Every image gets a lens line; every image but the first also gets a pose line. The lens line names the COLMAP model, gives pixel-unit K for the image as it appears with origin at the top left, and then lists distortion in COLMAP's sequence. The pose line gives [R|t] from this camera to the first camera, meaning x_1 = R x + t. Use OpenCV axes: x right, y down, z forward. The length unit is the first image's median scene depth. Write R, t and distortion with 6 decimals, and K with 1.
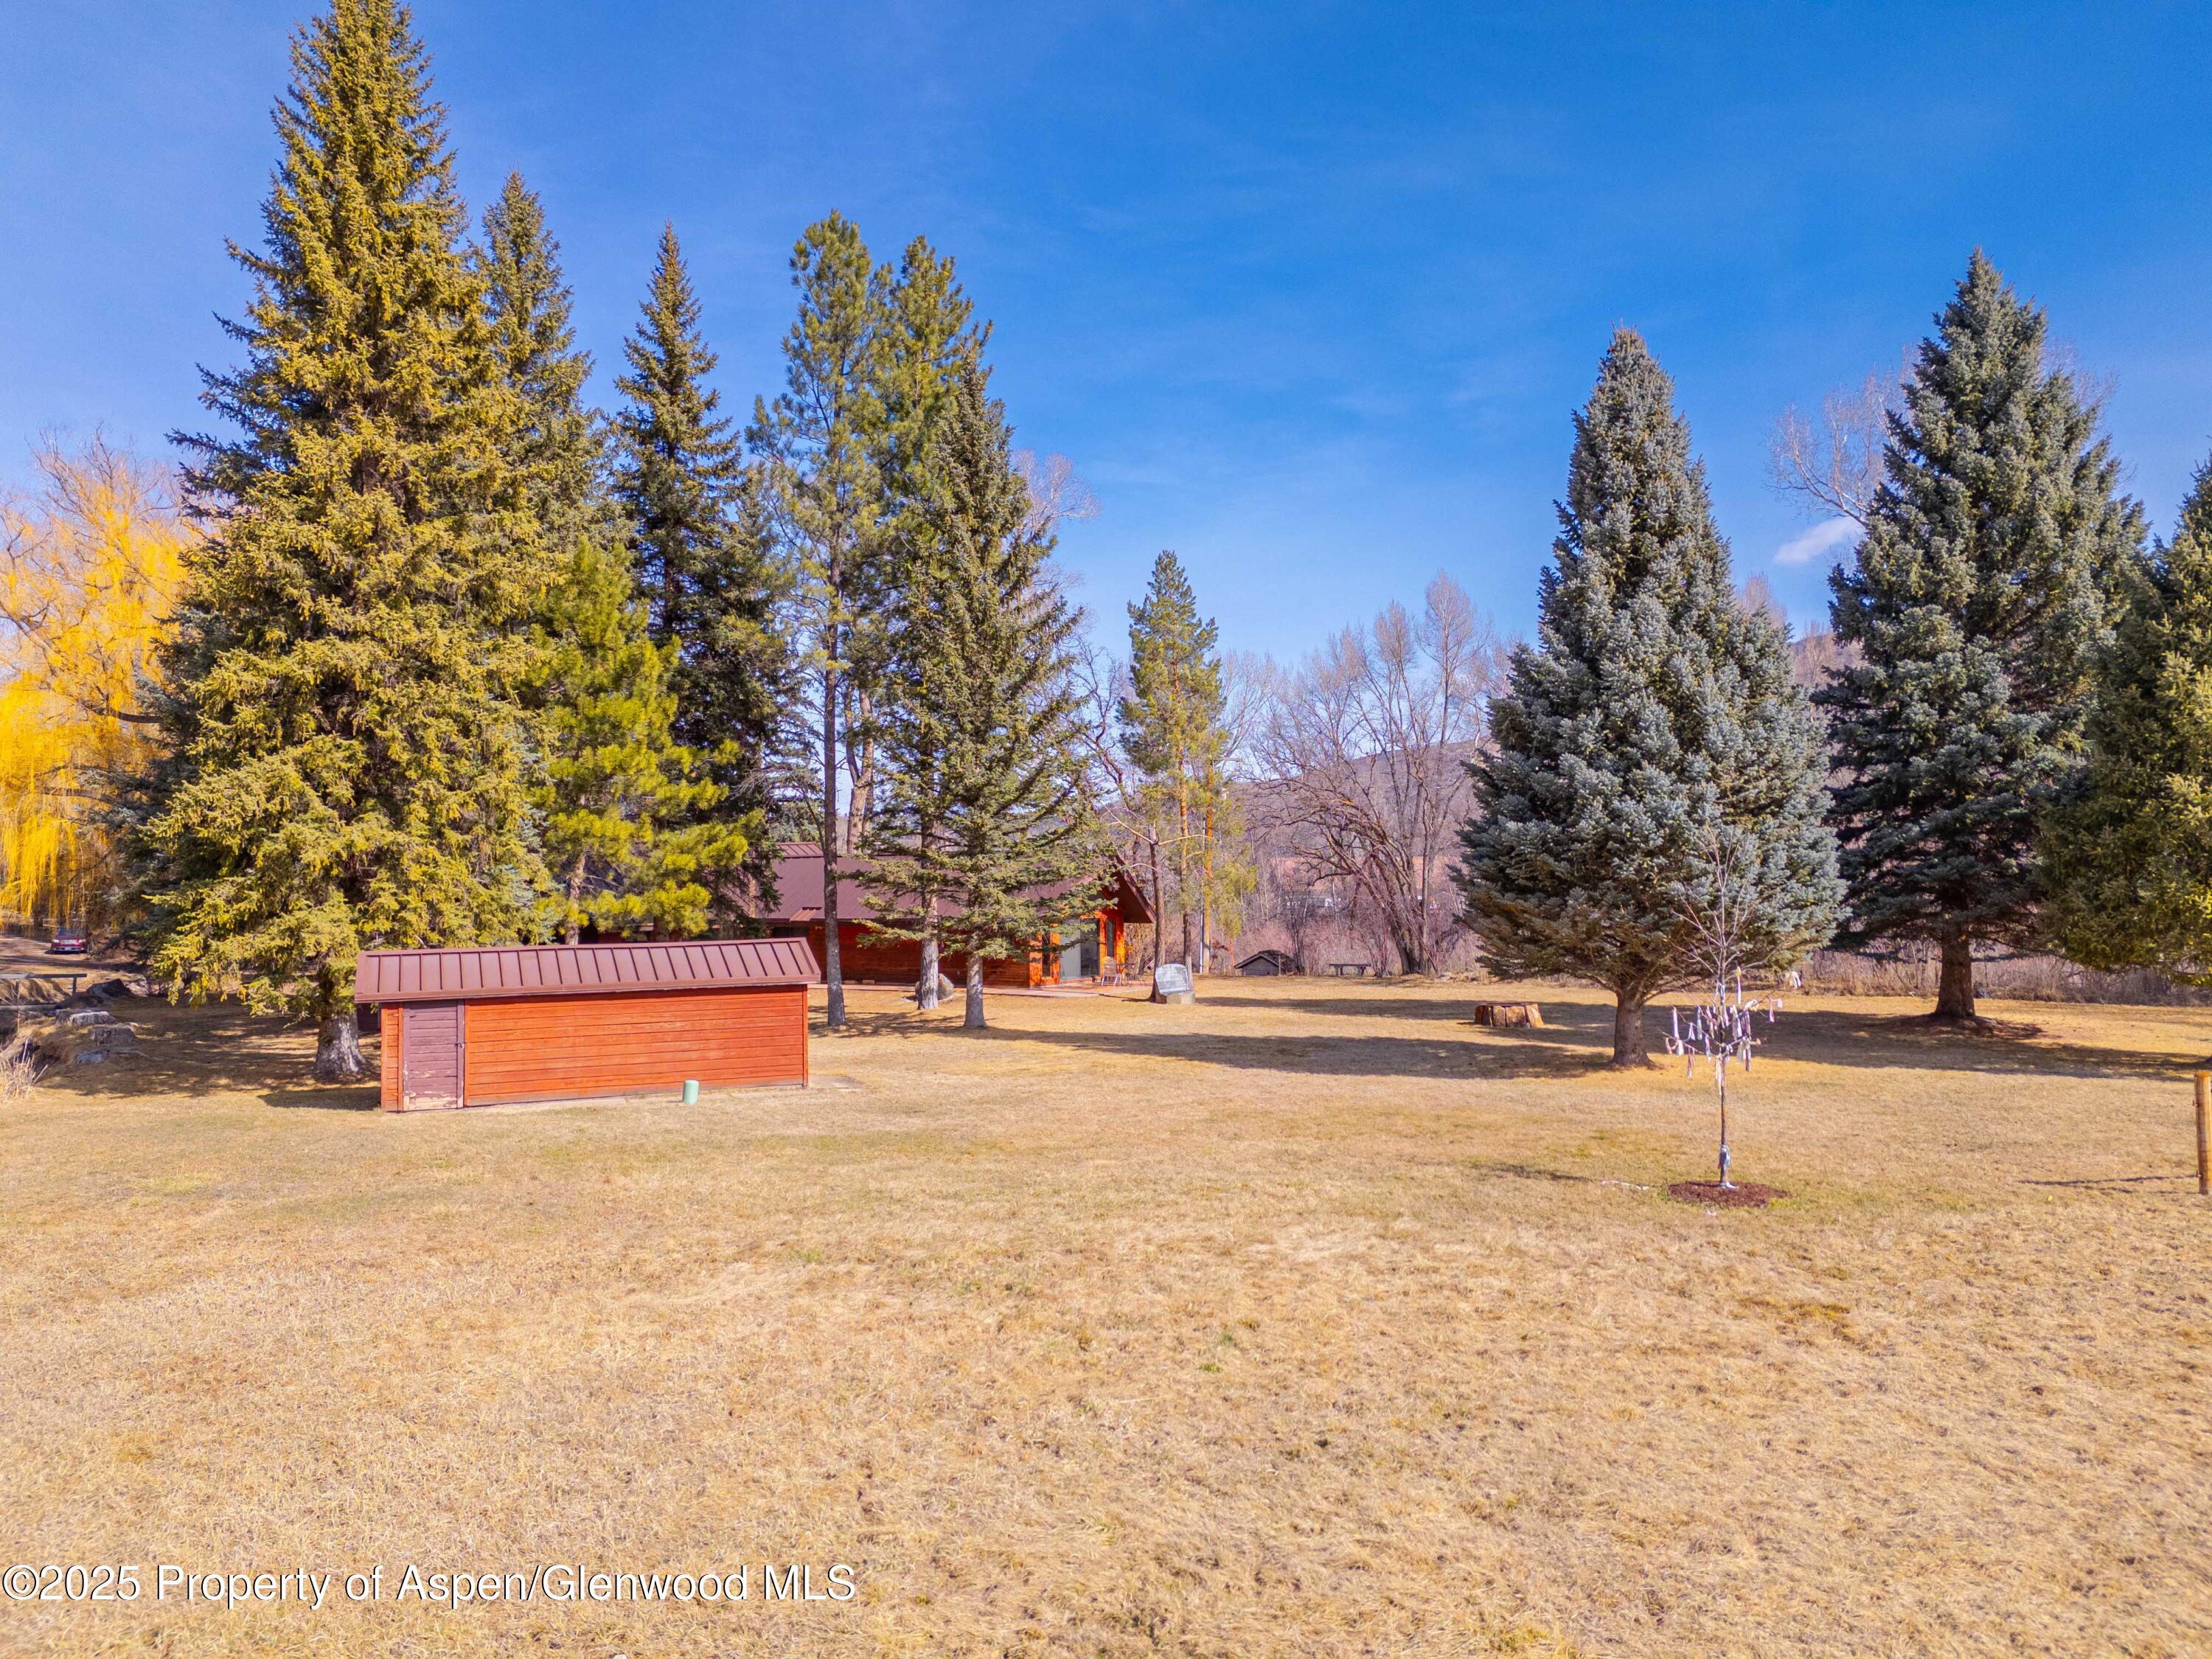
lens RADIAL K [[1674.3, 0, 1106.0], [0, 1674.3, 829.5], [0, 0, 1]] dist [0.033764, 0.004021]
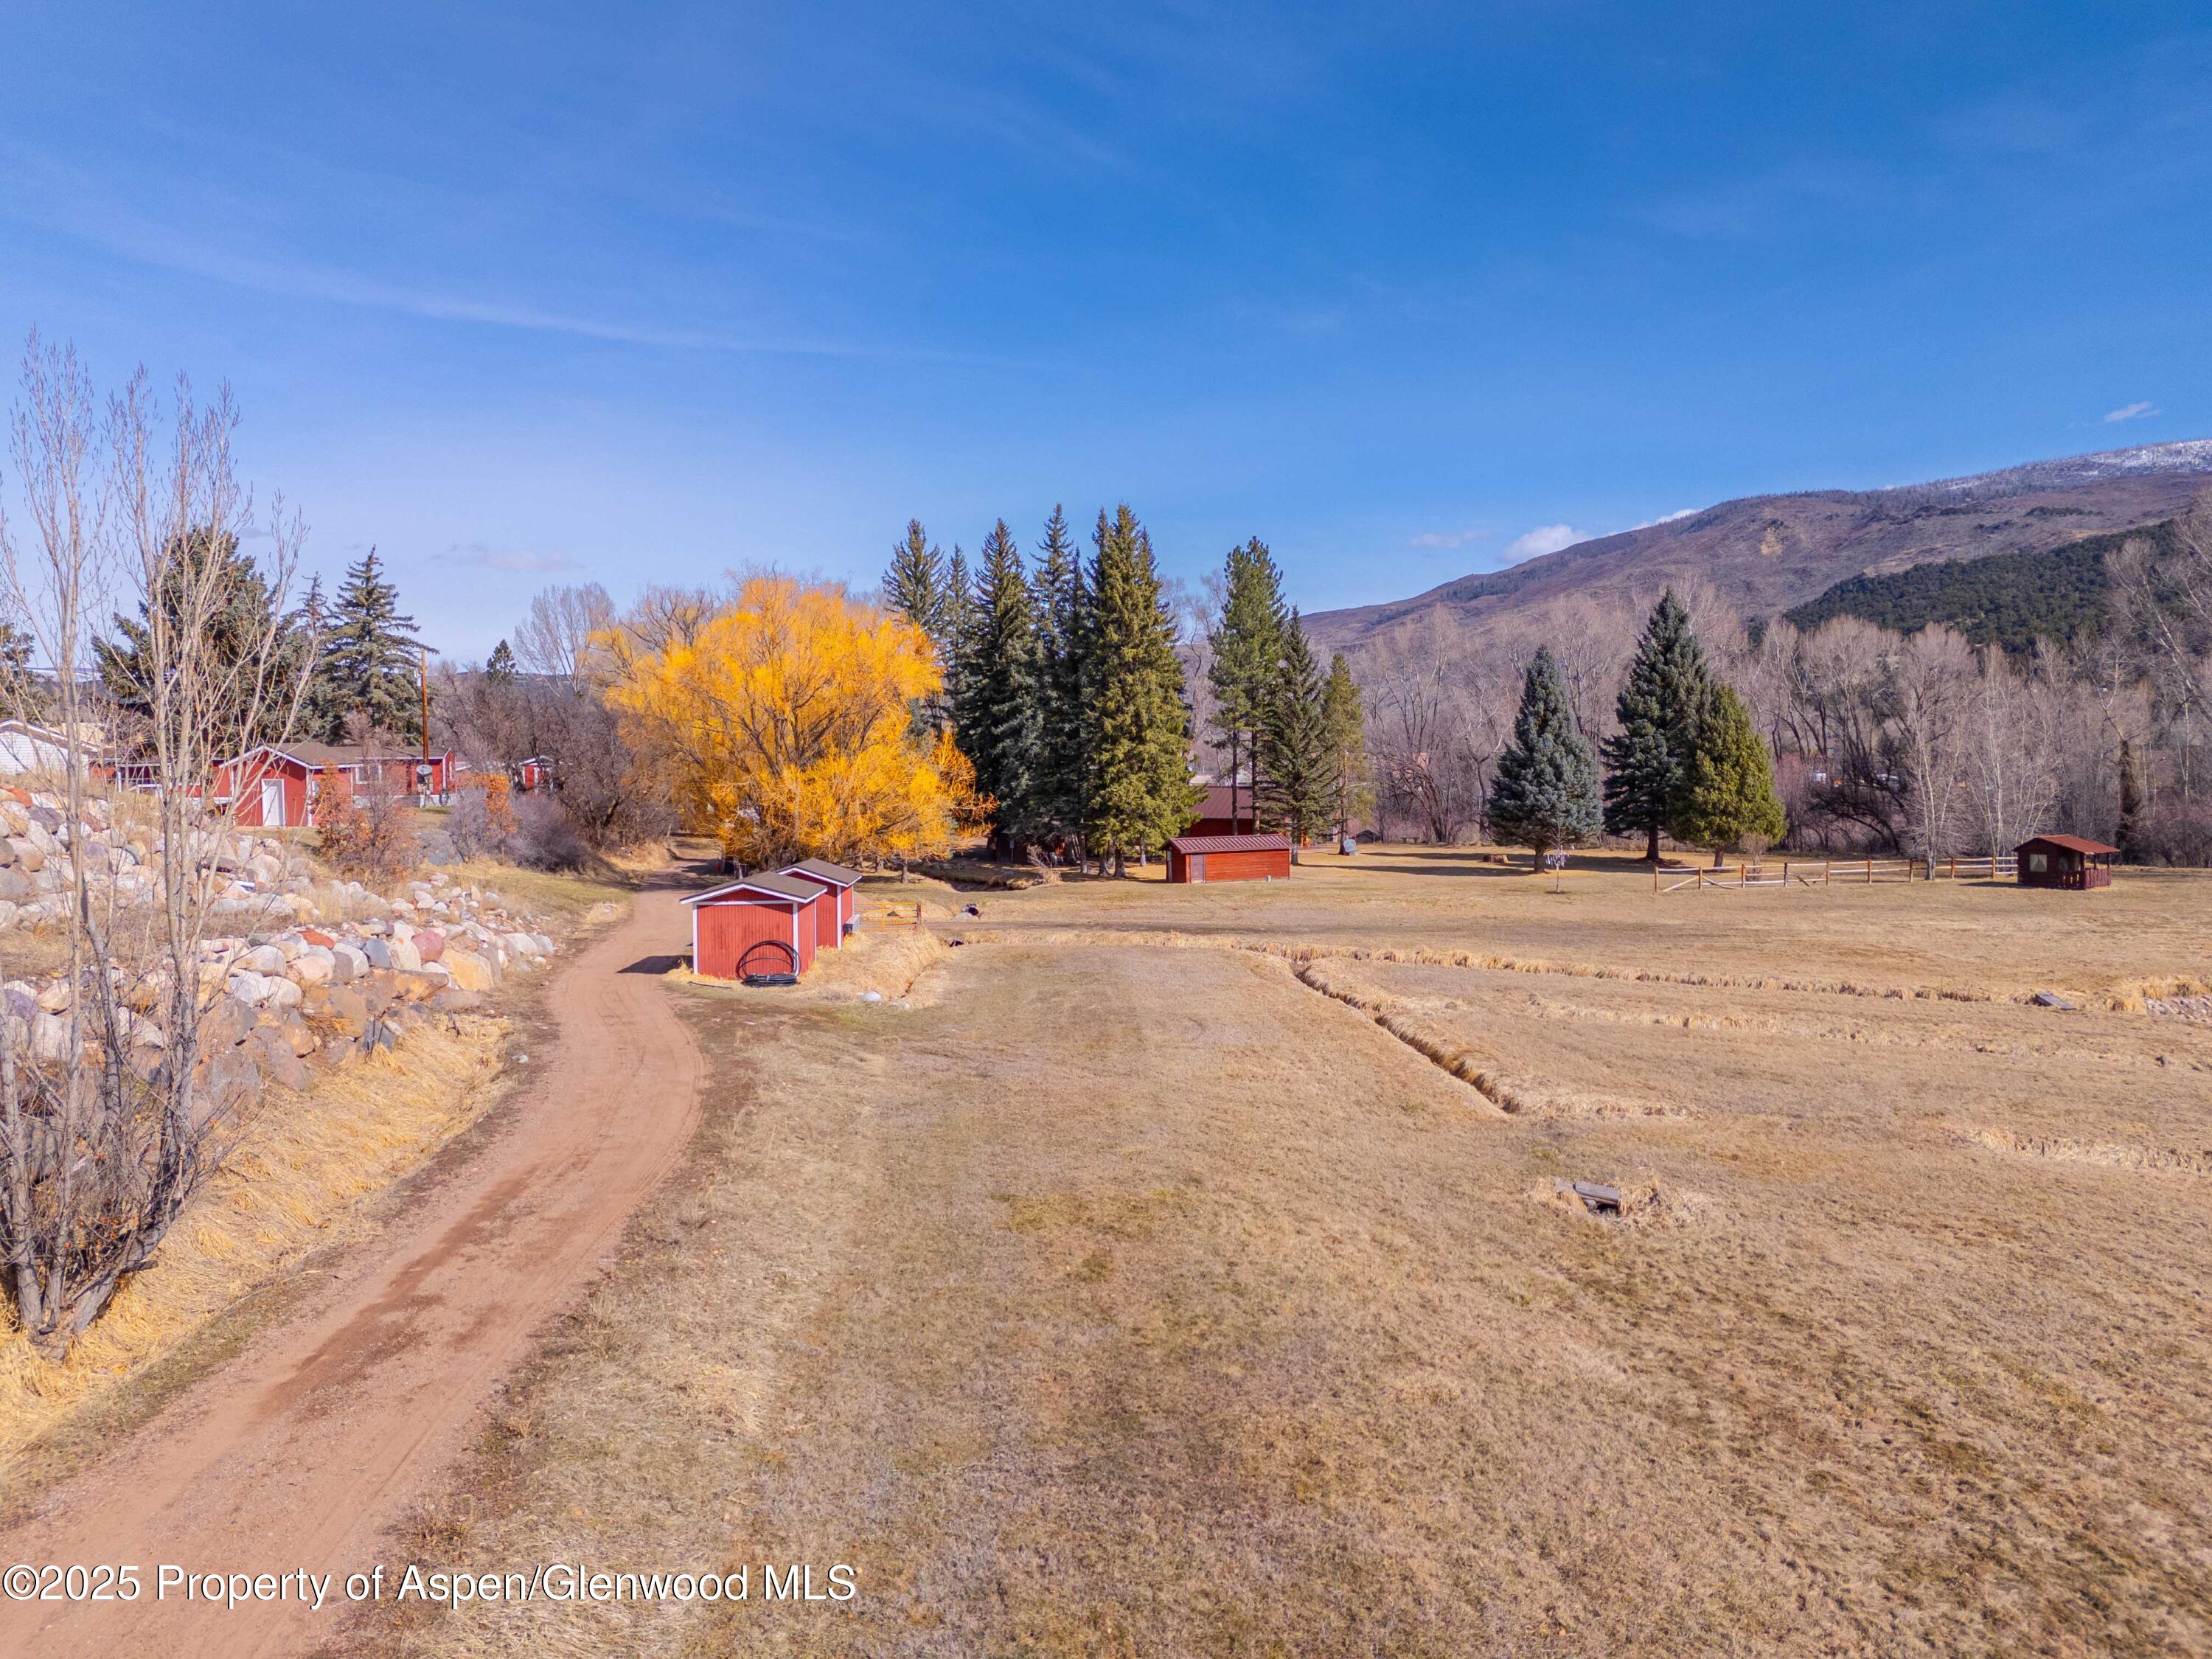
lens RADIAL K [[1629.2, 0, 1106.0], [0, 1629.2, 829.5], [0, 0, 1]] dist [0.085865, -0.075905]
pose [[0.999084, -0.000285, 0.042783, -0.657252], [-0.003395, 0.996297, 0.085911, -0.211001], [-0.042649, -0.085978, 0.995384, -2.103031]]
